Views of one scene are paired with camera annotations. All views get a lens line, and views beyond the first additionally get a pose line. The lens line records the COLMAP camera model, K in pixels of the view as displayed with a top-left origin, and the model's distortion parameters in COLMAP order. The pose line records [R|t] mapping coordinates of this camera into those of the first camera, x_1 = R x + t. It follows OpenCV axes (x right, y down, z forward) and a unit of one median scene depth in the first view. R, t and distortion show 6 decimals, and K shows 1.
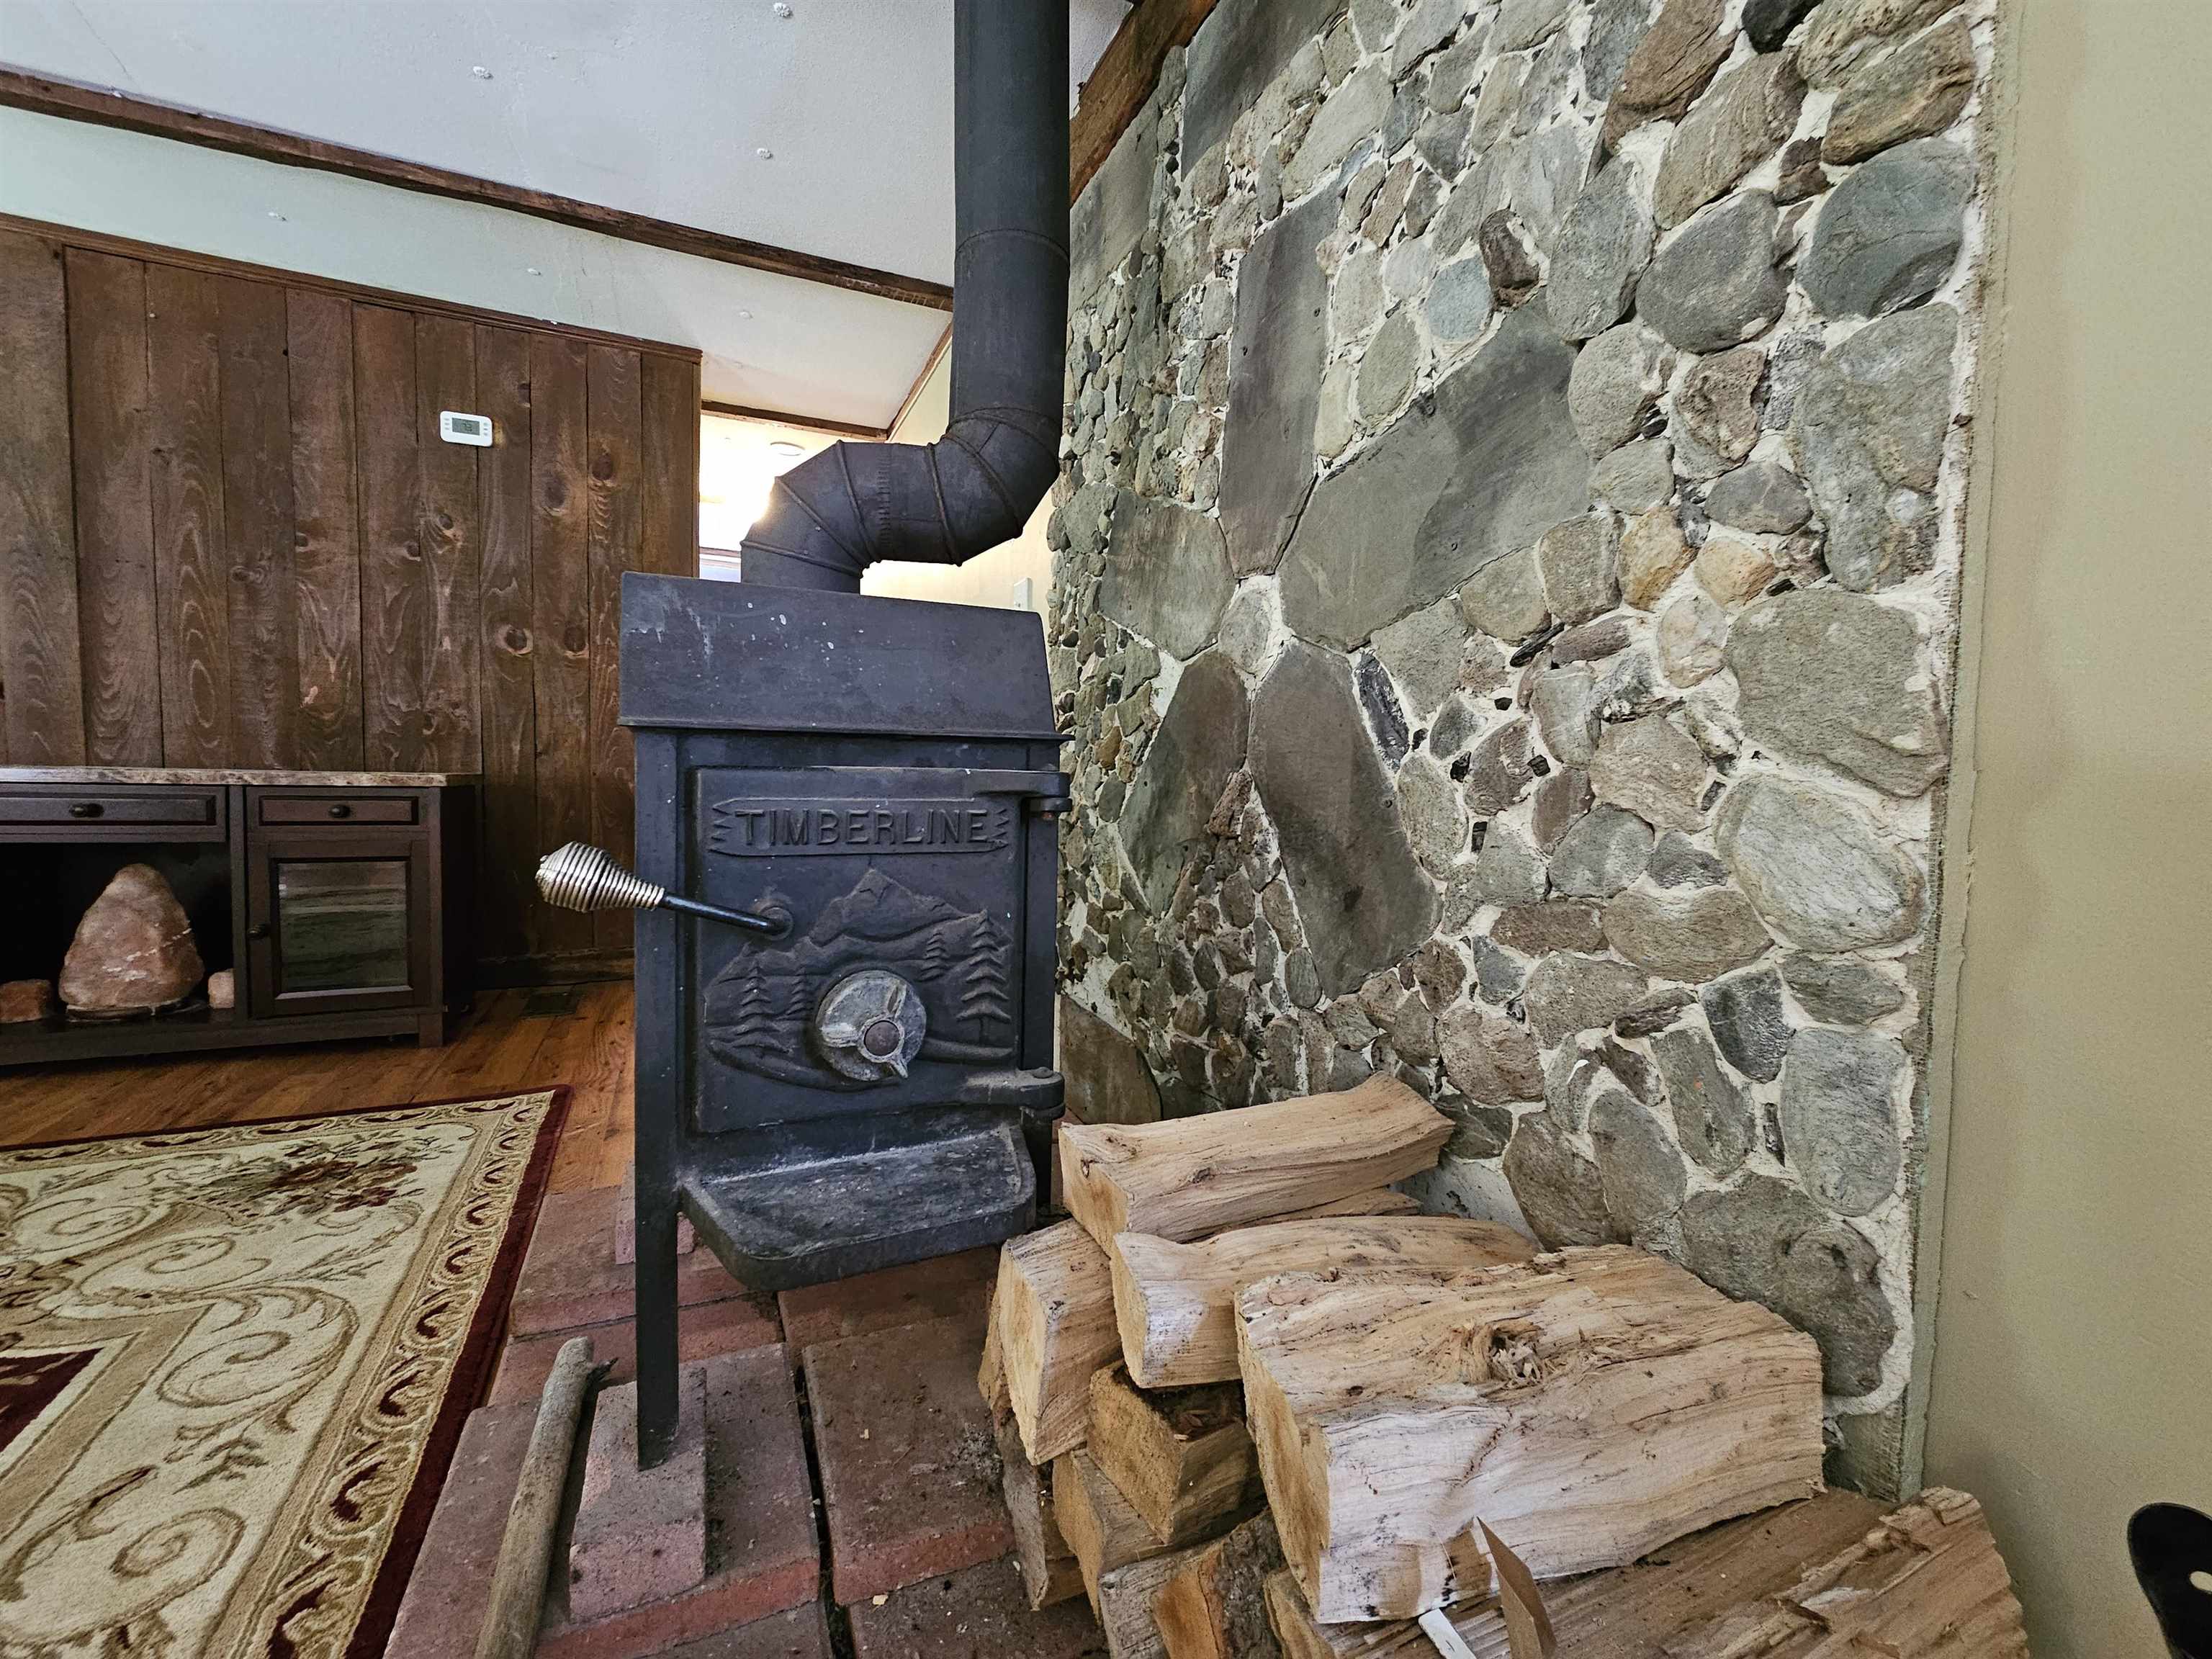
lens RADIAL K [[913.0, 0, 1089.9], [0, 913.0, 815.2], [0, 0, 1]] dist [0.000663, 0.002557]
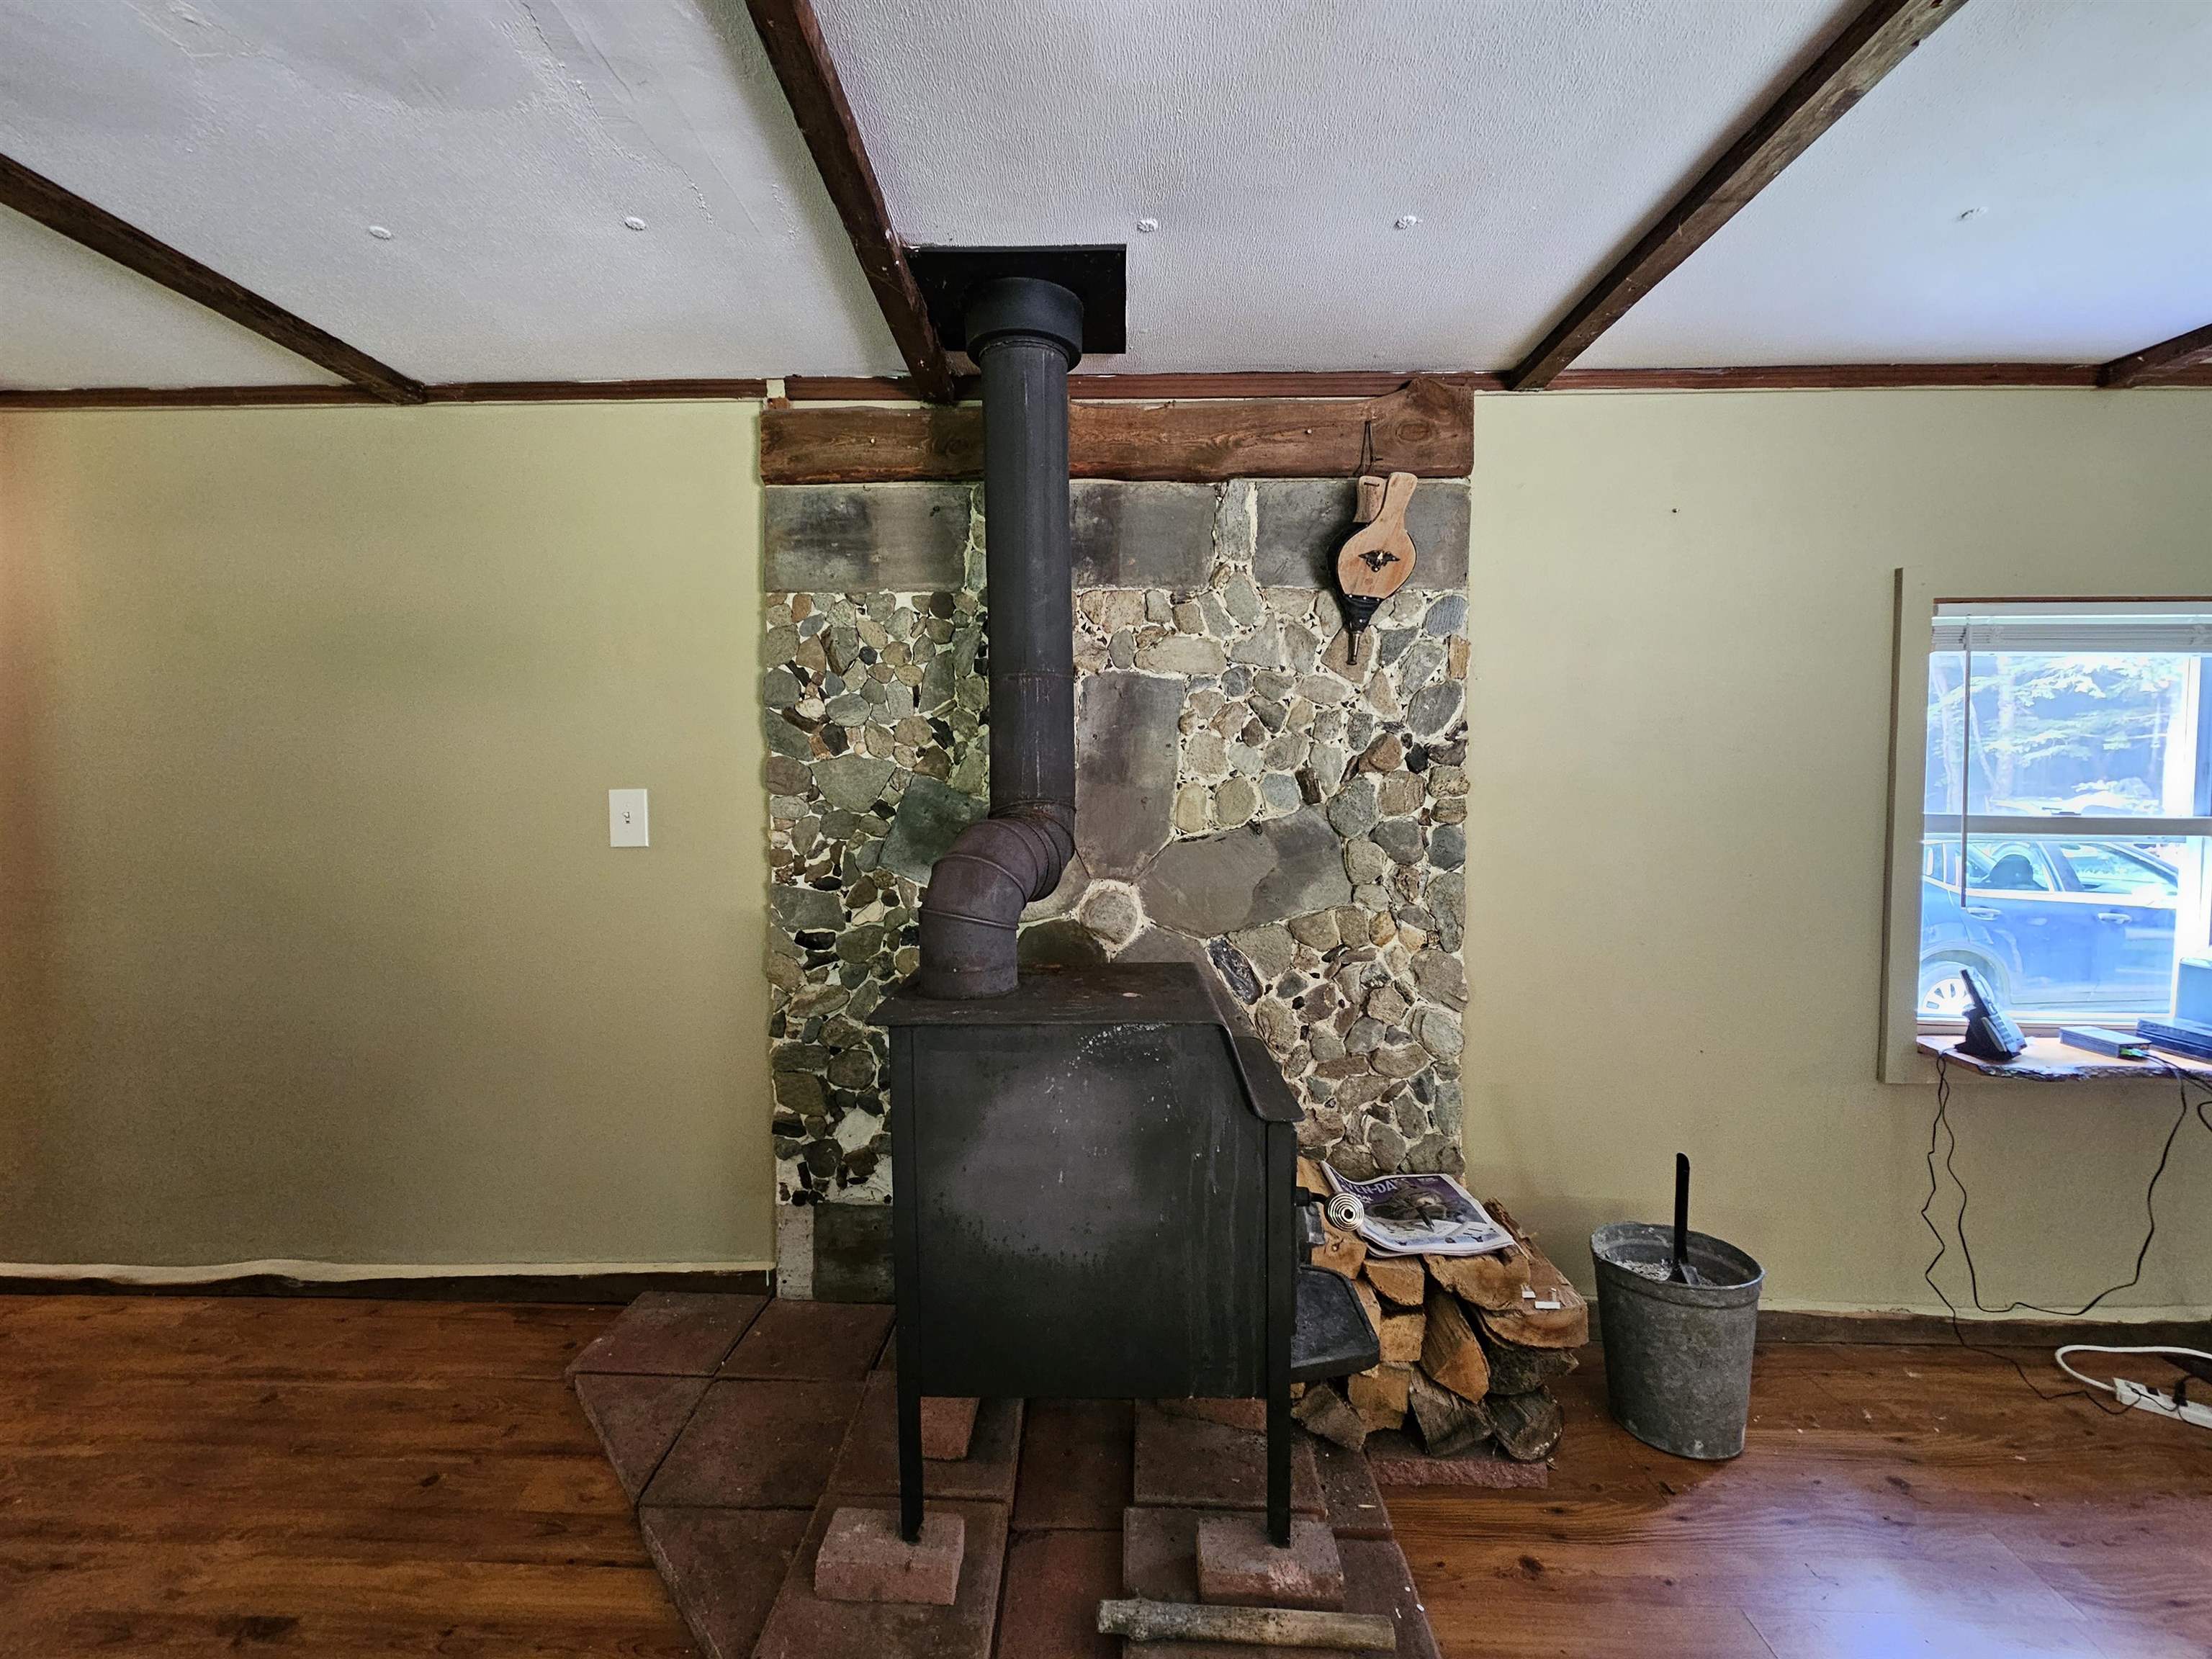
lens RADIAL K [[913.0, 0, 1091.0], [0, 913.0, 818.1], [0, 0, 1]] dist [0.000663, 0.002557]
pose [[0.436231, -0.053226, 0.898259, -1.471294], [0.049354, 0.998162, 0.035178, -0.497506], [-0.898480, 0.028987, 0.438056, 0.376132]]
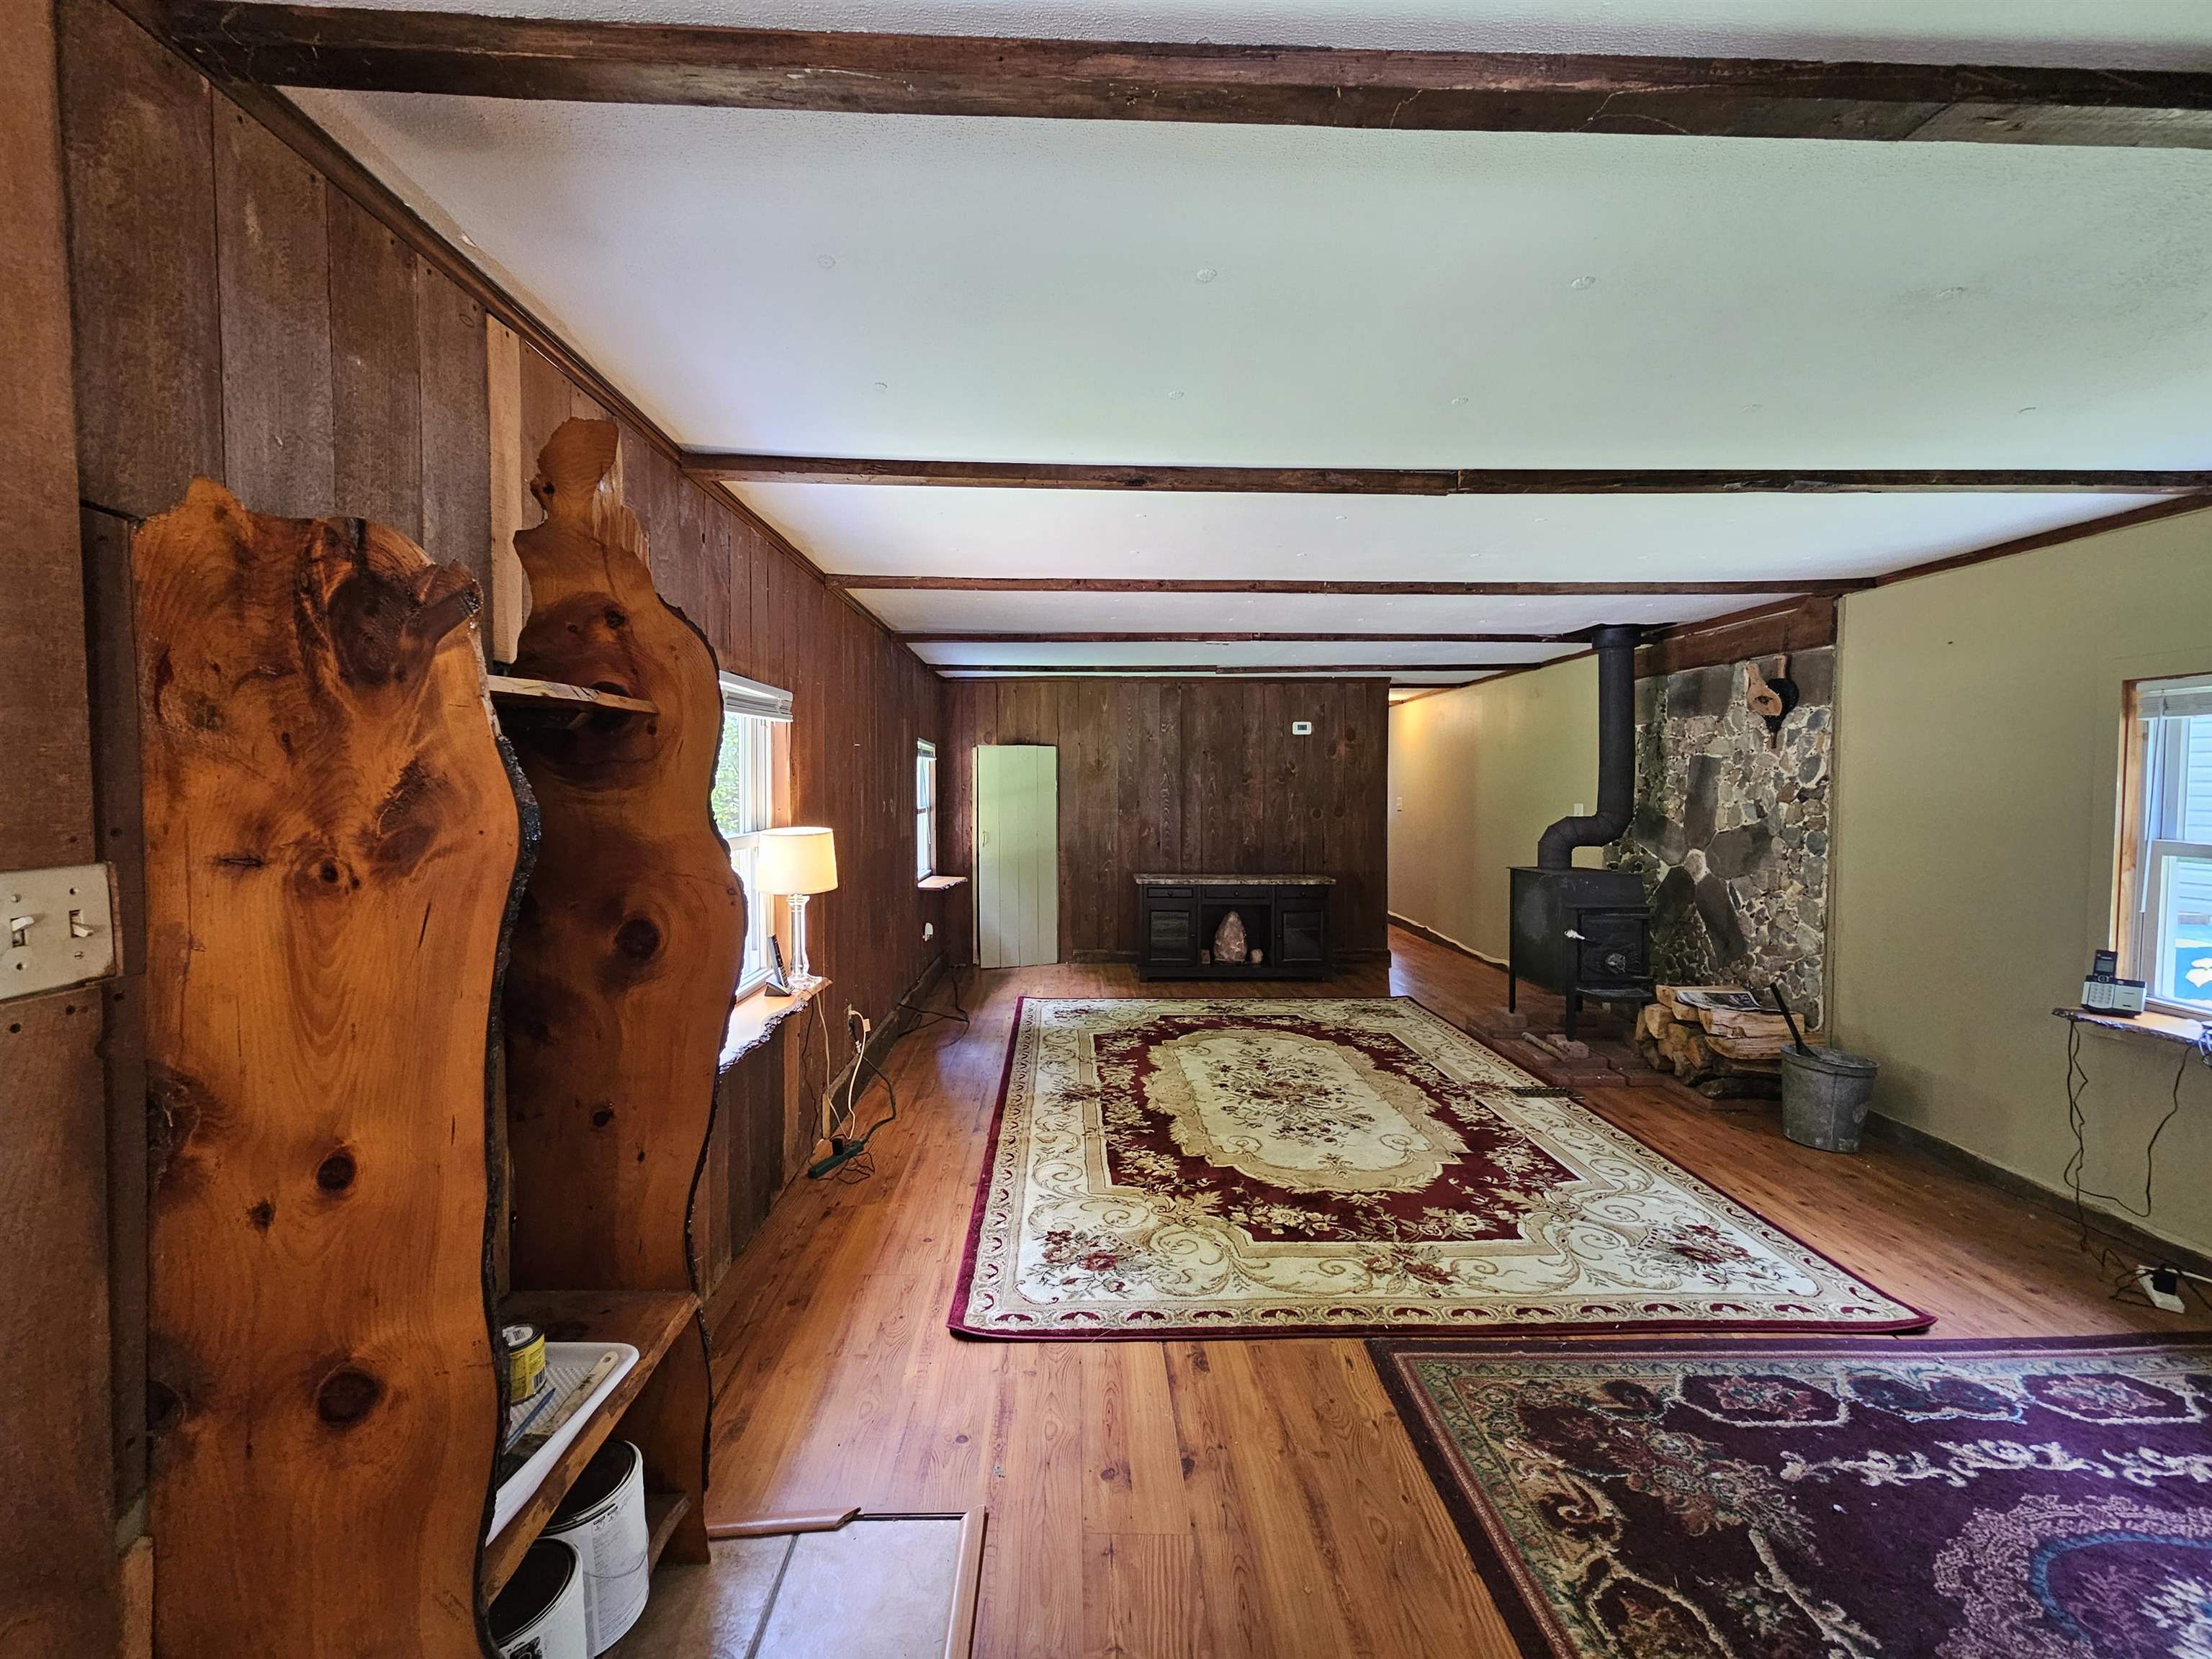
lens RADIAL K [[913.0, 0, 1096.9], [0, 913.0, 816.6], [0, 0, 1]] dist [0.000663, 0.002557]
pose [[0.927359, -0.008130, -0.374085, -0.746760], [0.001010, 0.999815, -0.019223, -0.374784], [0.374172, 0.017449, 0.927195, -3.636717]]
